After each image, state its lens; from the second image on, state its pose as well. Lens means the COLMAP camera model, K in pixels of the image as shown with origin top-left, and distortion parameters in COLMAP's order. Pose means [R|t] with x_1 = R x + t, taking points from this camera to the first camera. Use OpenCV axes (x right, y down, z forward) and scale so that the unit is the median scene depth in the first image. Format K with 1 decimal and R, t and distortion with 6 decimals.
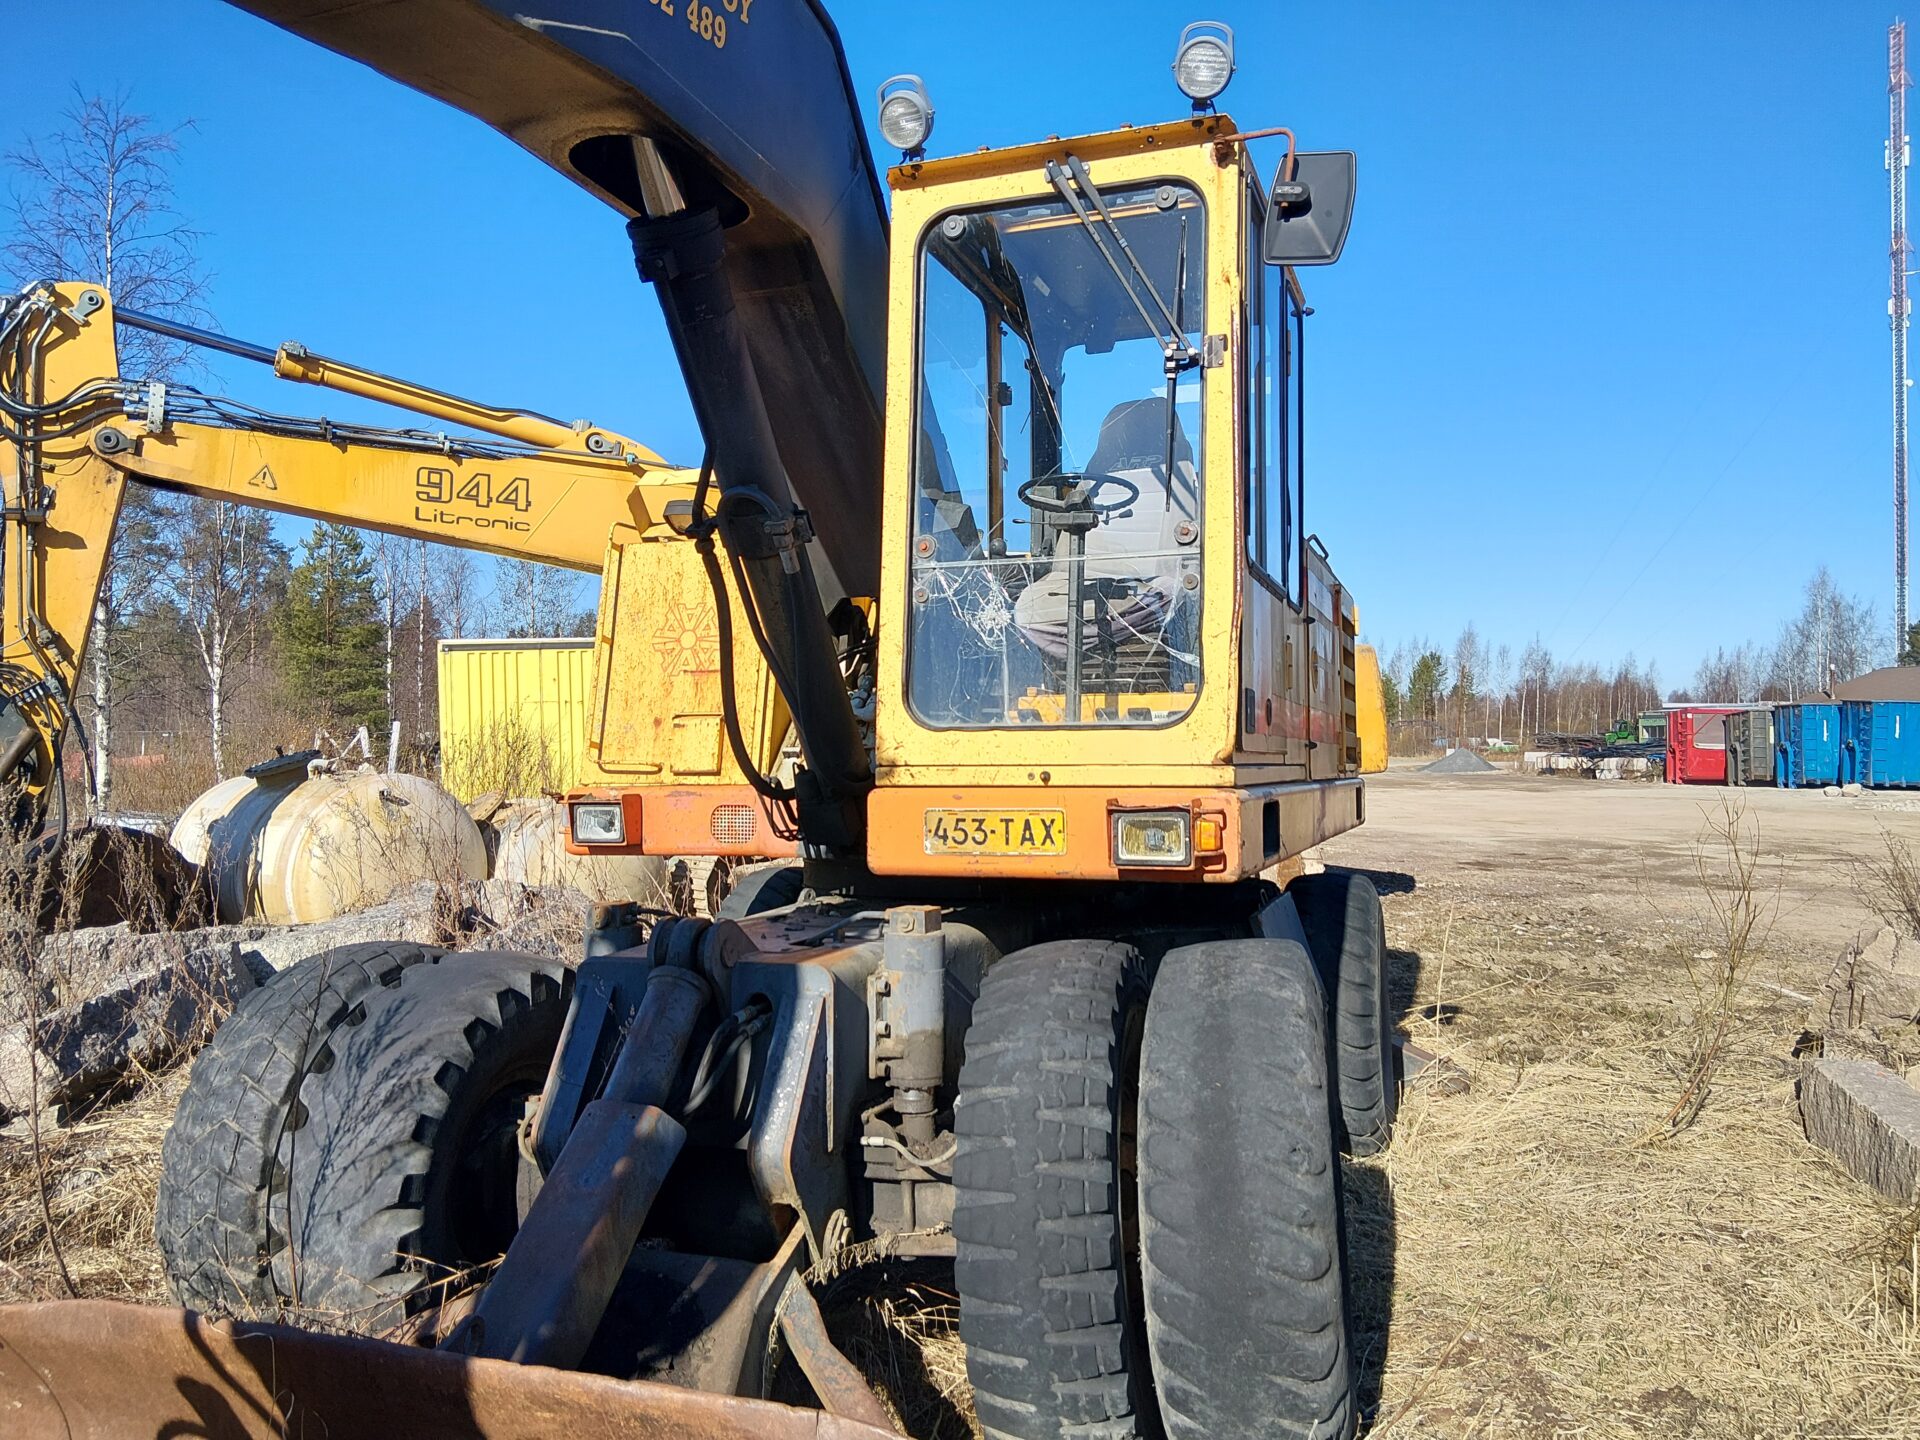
lens RADIAL K [[1456.3, 0, 951.9], [0, 1456.3, 716.7], [0, 0, 1]] dist [0.083377, -0.134779]
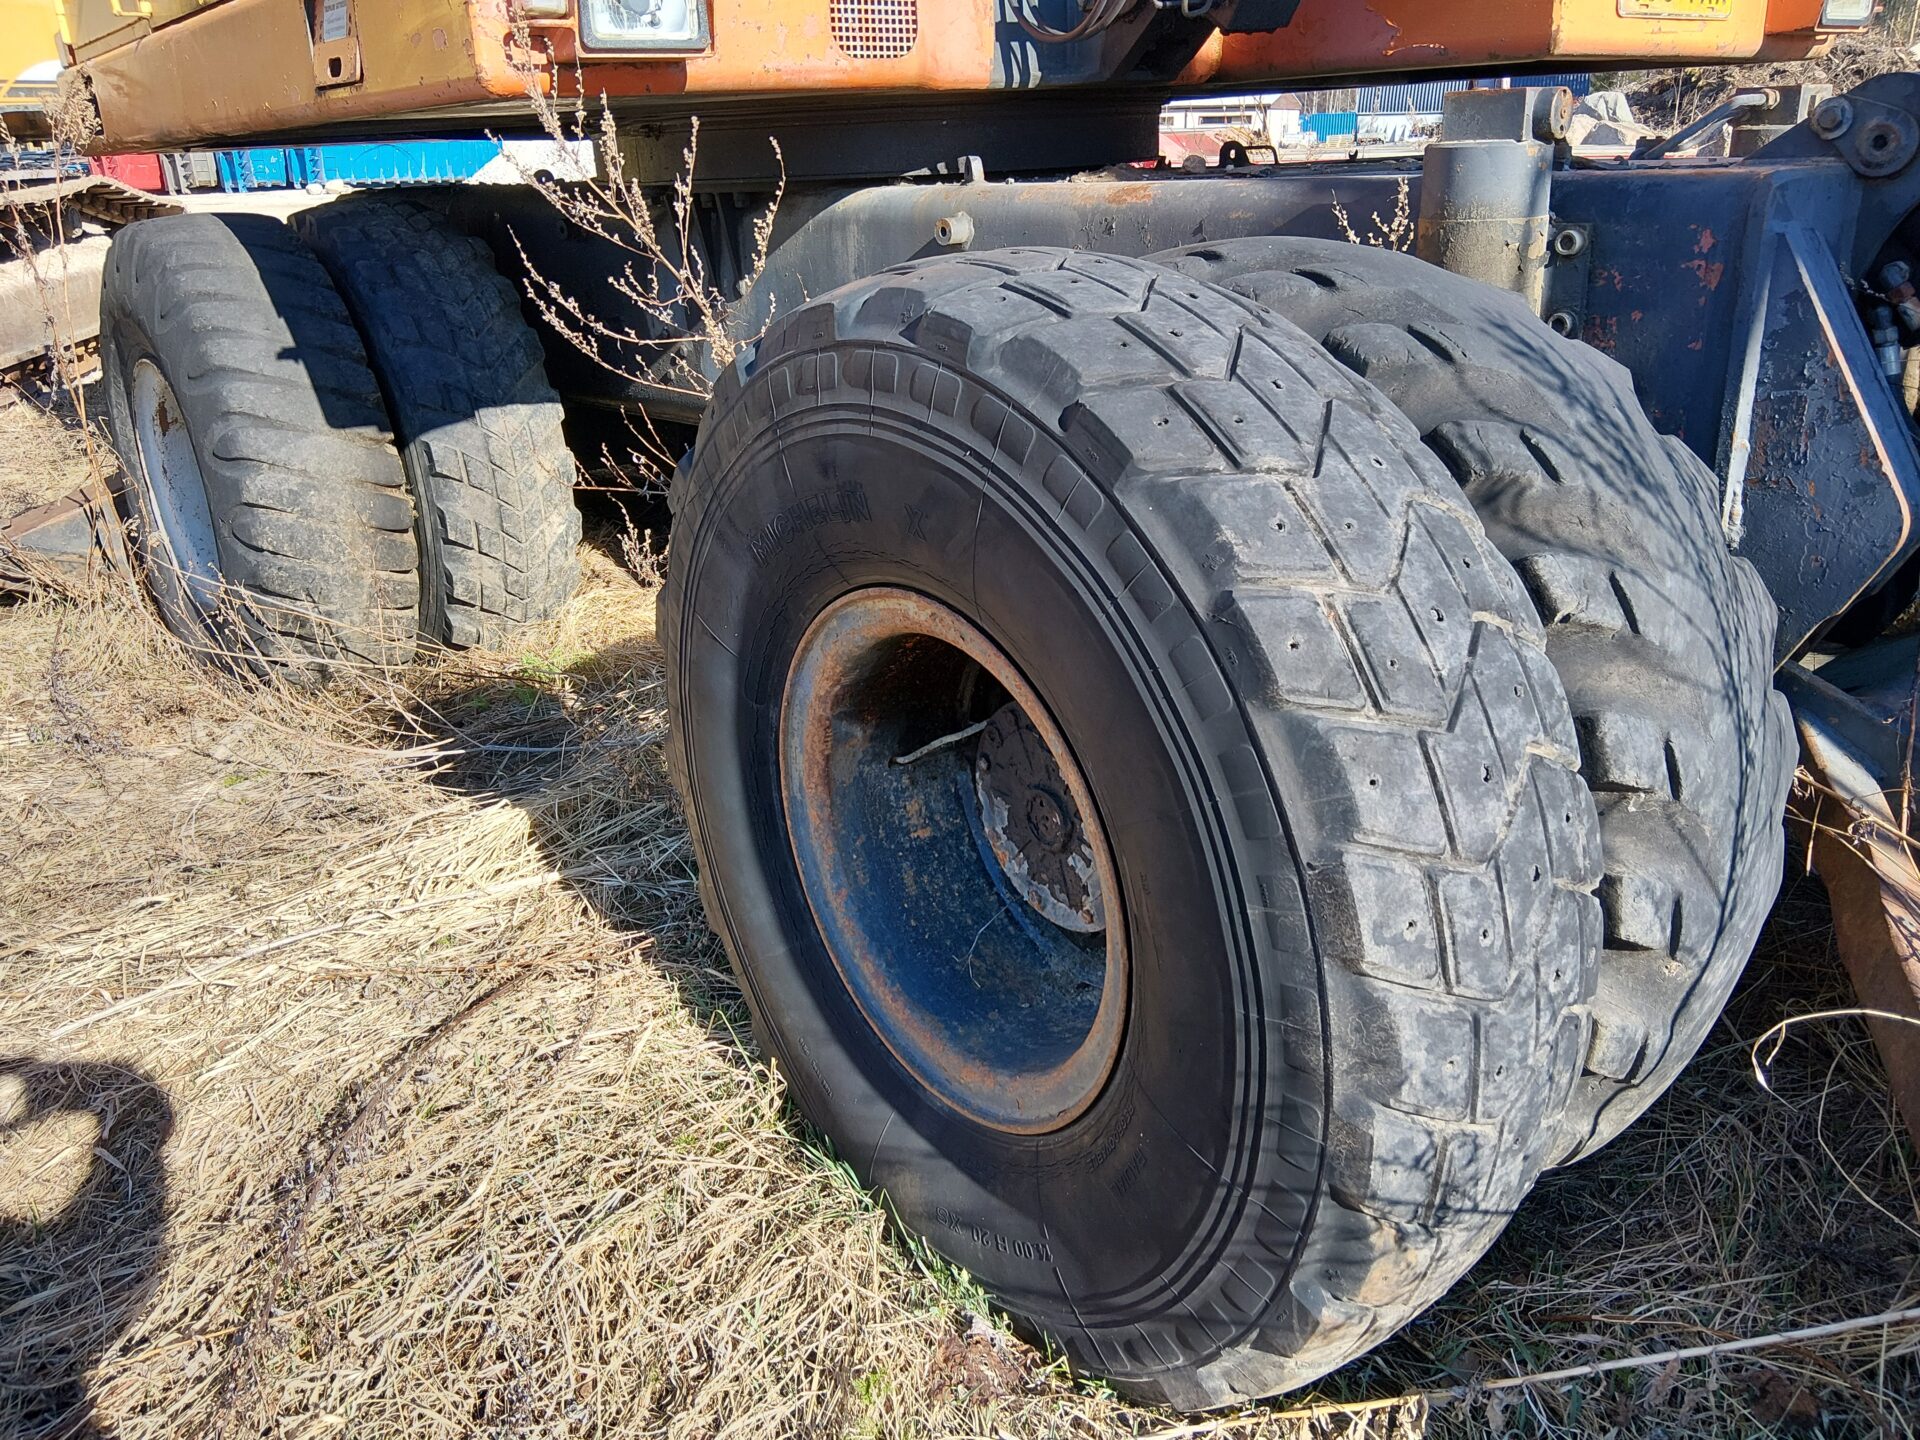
lens RADIAL K [[1456.3, 0, 973.2], [0, 1456.3, 709.3], [0, 0, 1]] dist [0.083377, -0.134779]
pose [[0.512842, -0.319943, 0.796636, -0.631089], [0.007547, 0.929602, 0.368487, 0.114605], [-0.858450, -0.182963, 0.479154, 0.744887]]
